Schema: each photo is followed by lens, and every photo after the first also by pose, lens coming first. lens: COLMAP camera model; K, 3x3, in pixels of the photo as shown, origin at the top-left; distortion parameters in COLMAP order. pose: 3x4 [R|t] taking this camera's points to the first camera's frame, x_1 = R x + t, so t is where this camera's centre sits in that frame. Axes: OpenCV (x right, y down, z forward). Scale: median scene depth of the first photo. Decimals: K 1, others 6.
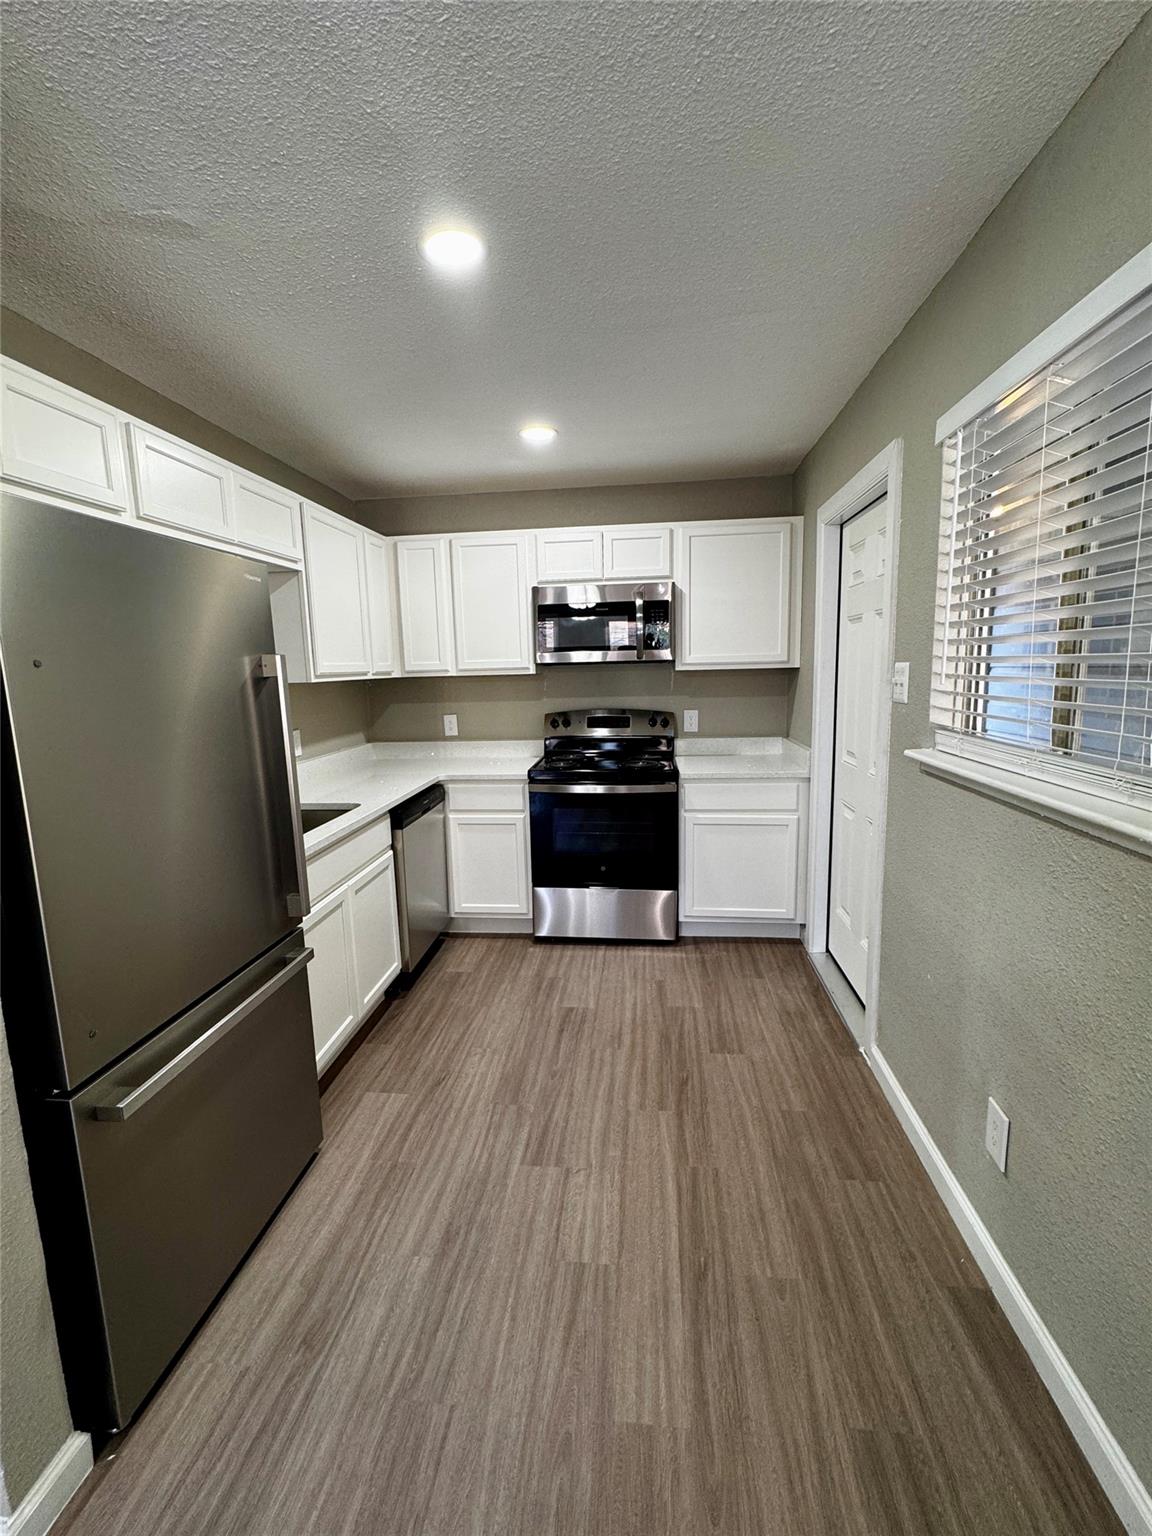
lens RADIAL K [[628.2, 0, 592.8], [0, 628.2, 767.9], [0, 0, 1]] dist [0.002667, 0.000153]
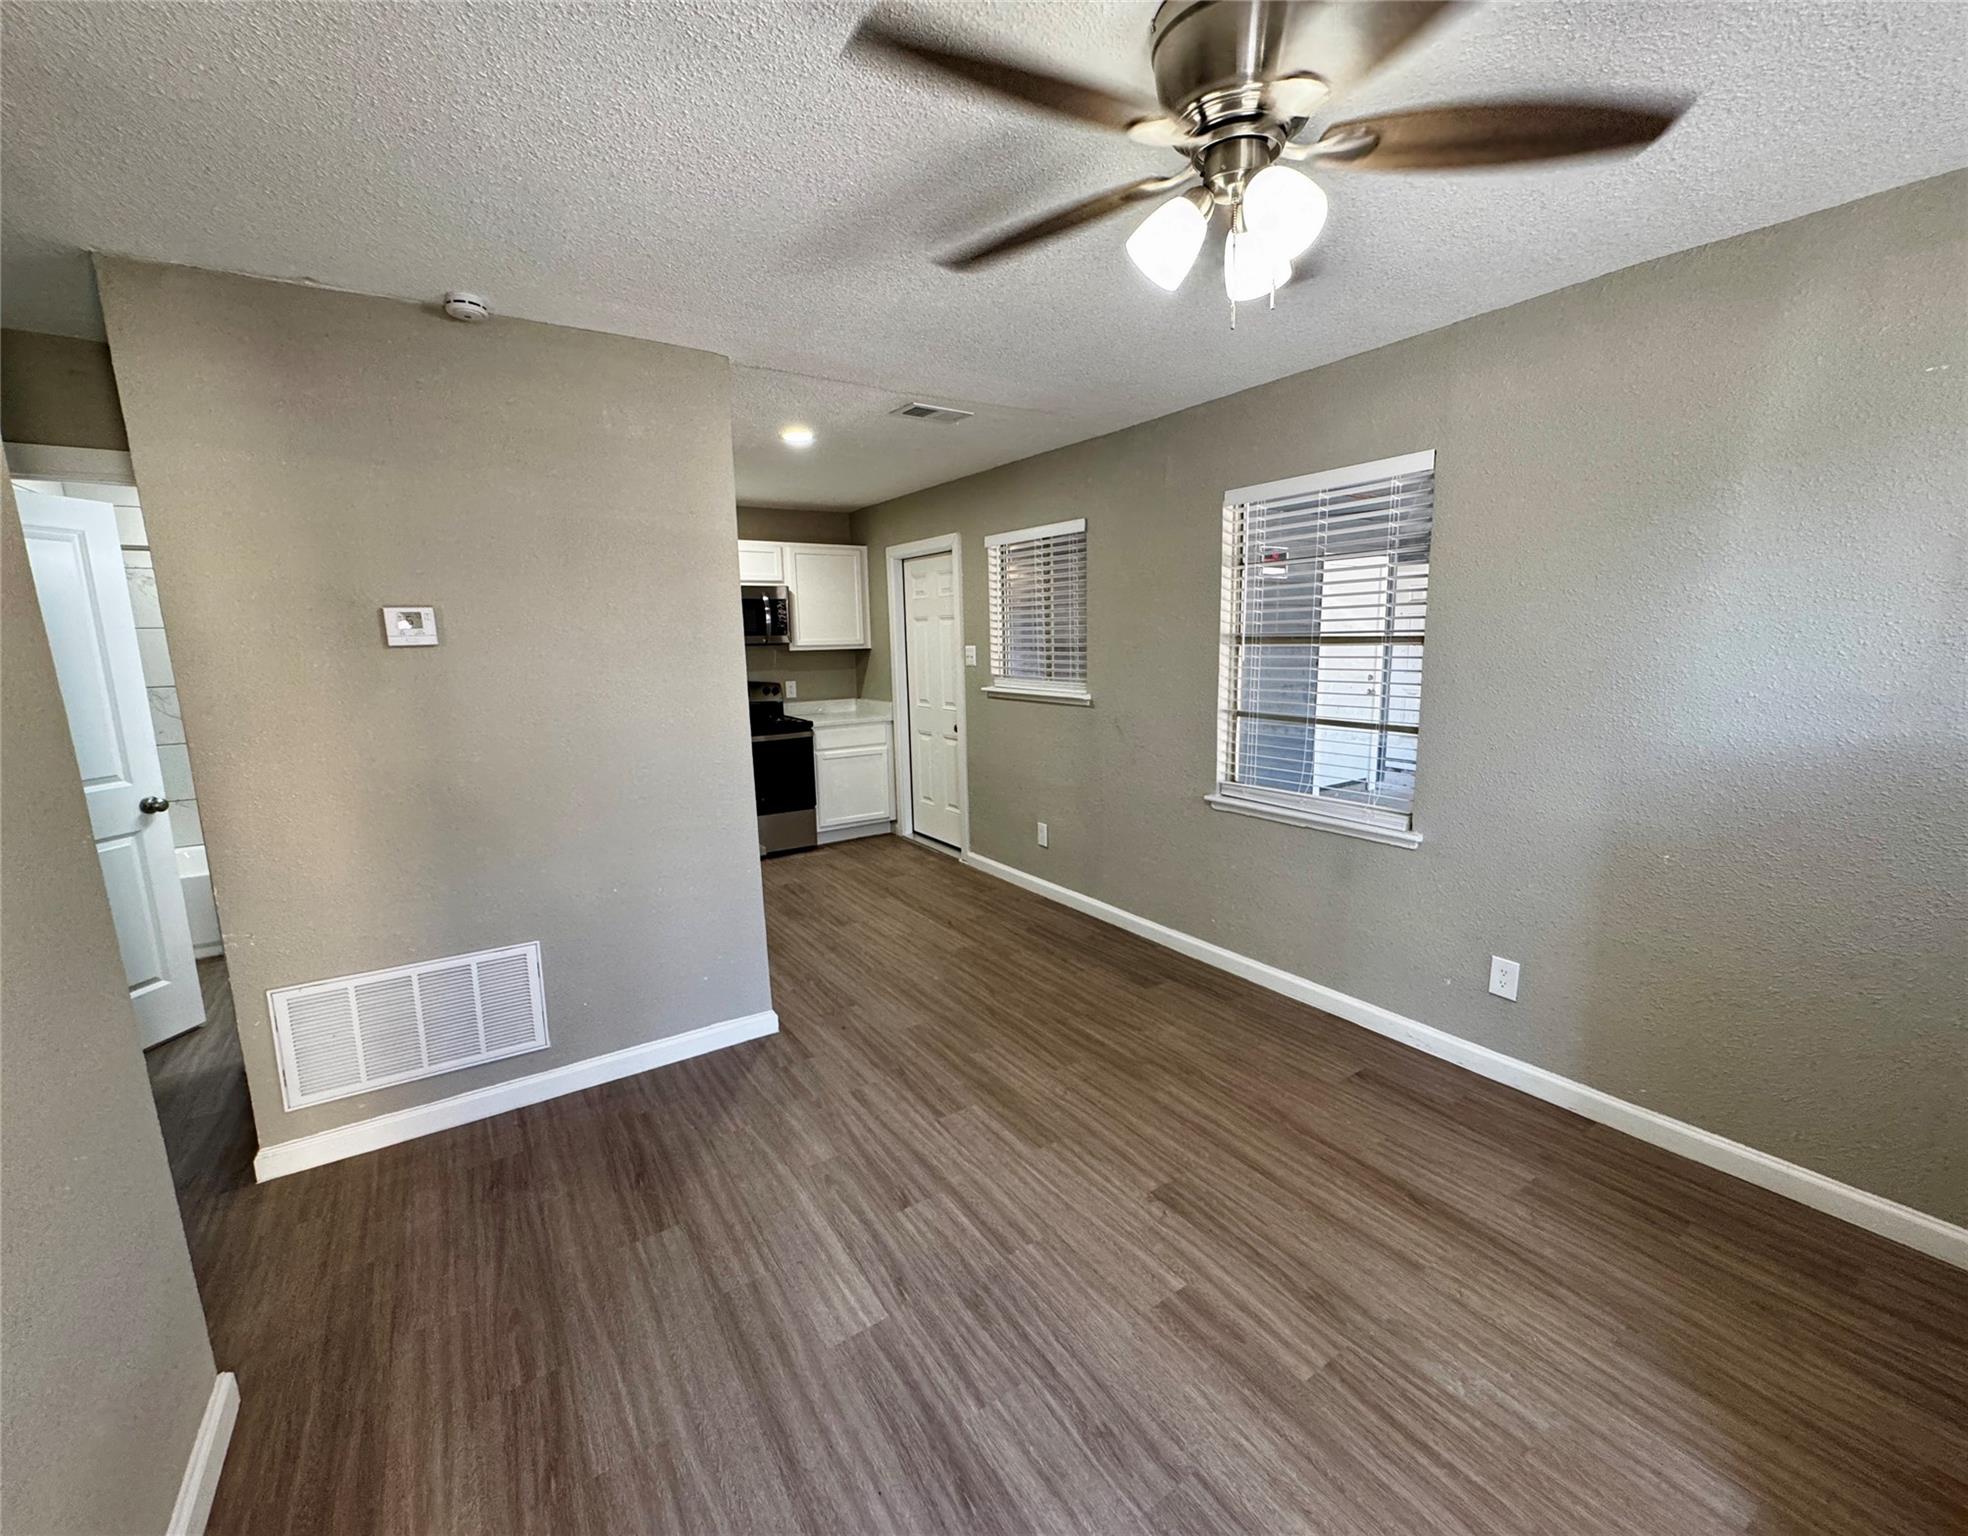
lens RADIAL K [[790.7, 0, 975.2], [0, 790.7, 767.4], [0, 0, 1]] dist [-0.000282, -0.000002]
pose [[0.769582, -0.091979, 0.631889, -0.813972], [0.099196, 0.994779, 0.023991, 0.115149], [-0.630796, 0.044218, 0.774688, -0.682253]]
